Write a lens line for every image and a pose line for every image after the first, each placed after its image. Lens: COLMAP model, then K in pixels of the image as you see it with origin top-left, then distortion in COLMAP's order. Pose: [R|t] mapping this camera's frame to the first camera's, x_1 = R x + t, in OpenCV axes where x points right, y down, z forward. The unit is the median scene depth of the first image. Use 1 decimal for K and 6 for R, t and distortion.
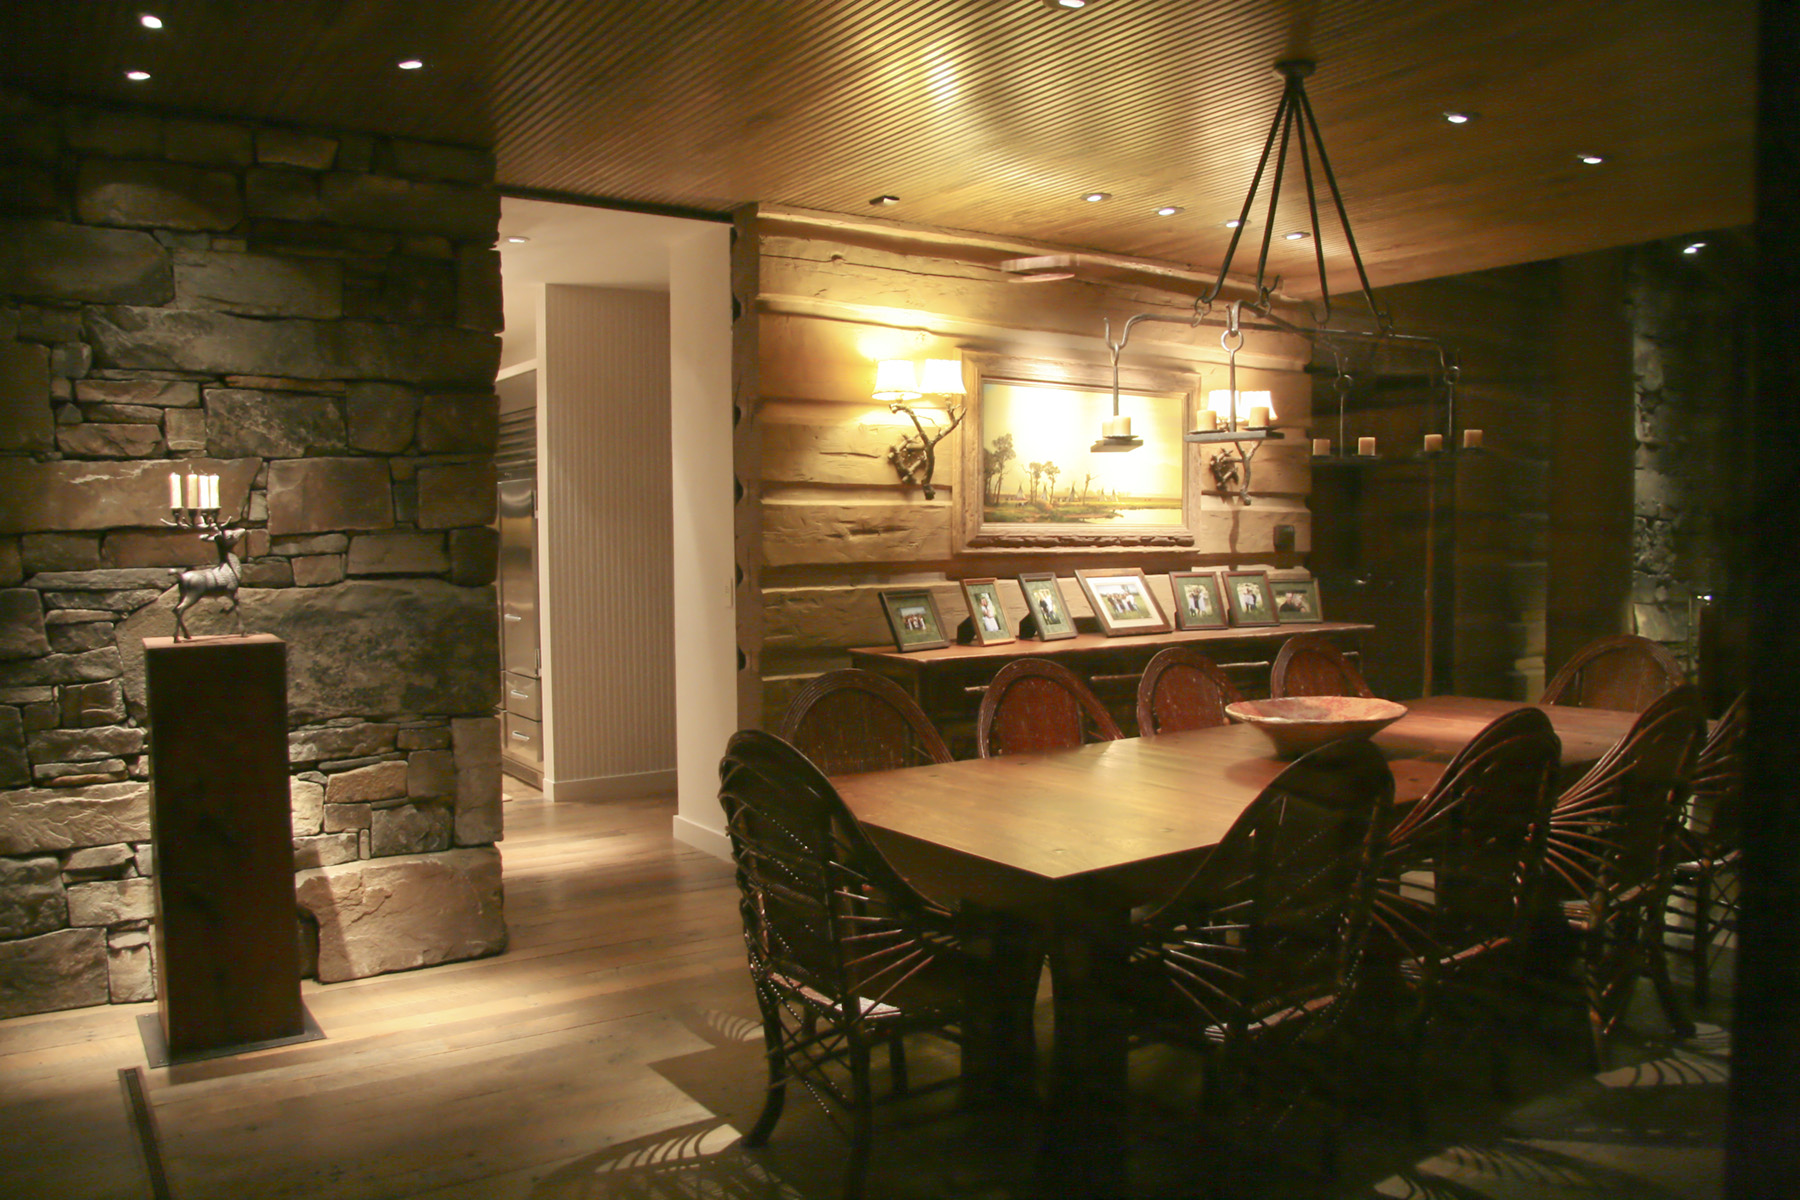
lens RADIAL K [[1404.1, 0, 909.2], [0, 1404.1, 605.7], [0, 0, 1]] dist [-0.162607, 0.109008]
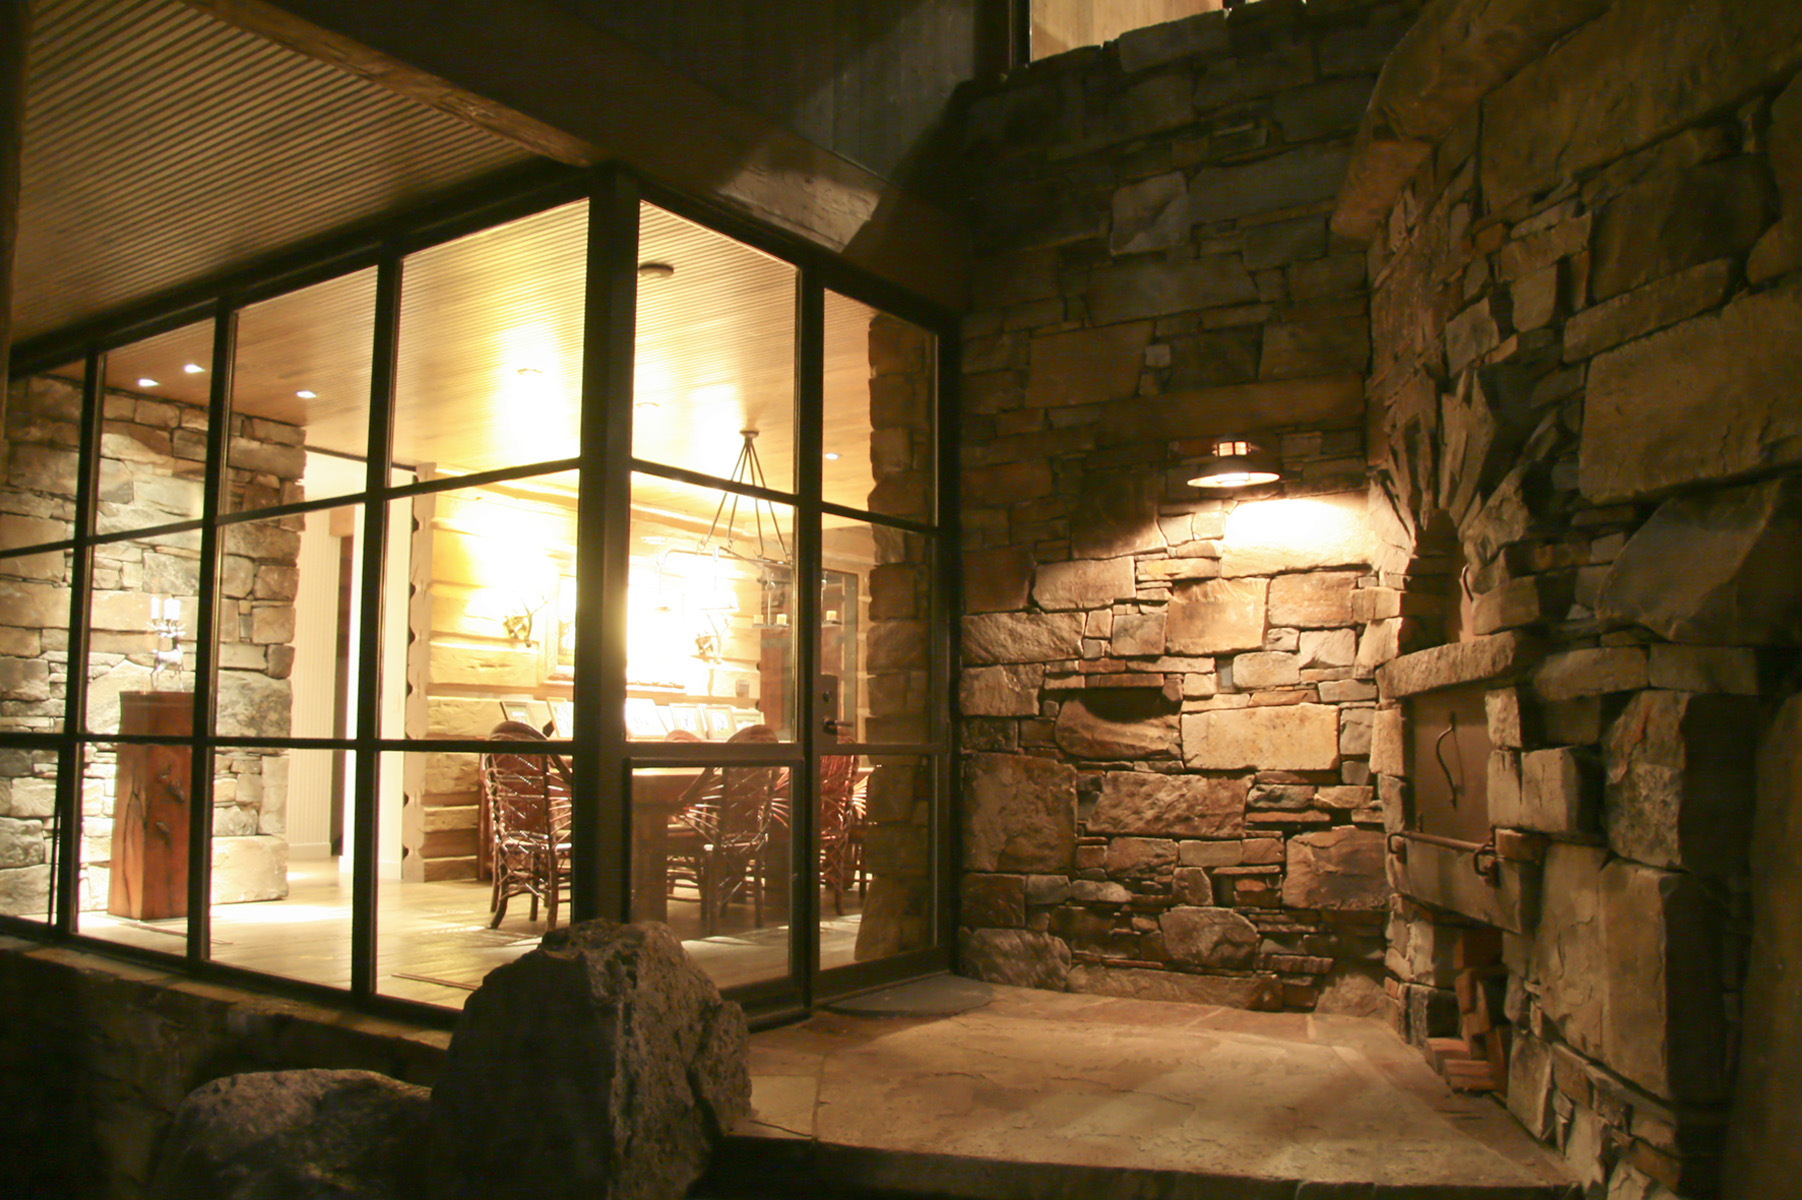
lens RADIAL K [[1405.7, 0, 910.2], [0, 1405.7, 605.7], [0, 0, 1]] dist [-0.162607, 0.109008]
pose [[0.930057, 0.045705, 0.364561, -0.213333], [0.009987, 0.988721, -0.149436, 0.158383], [-0.367279, 0.142625, 0.919111, -0.852433]]
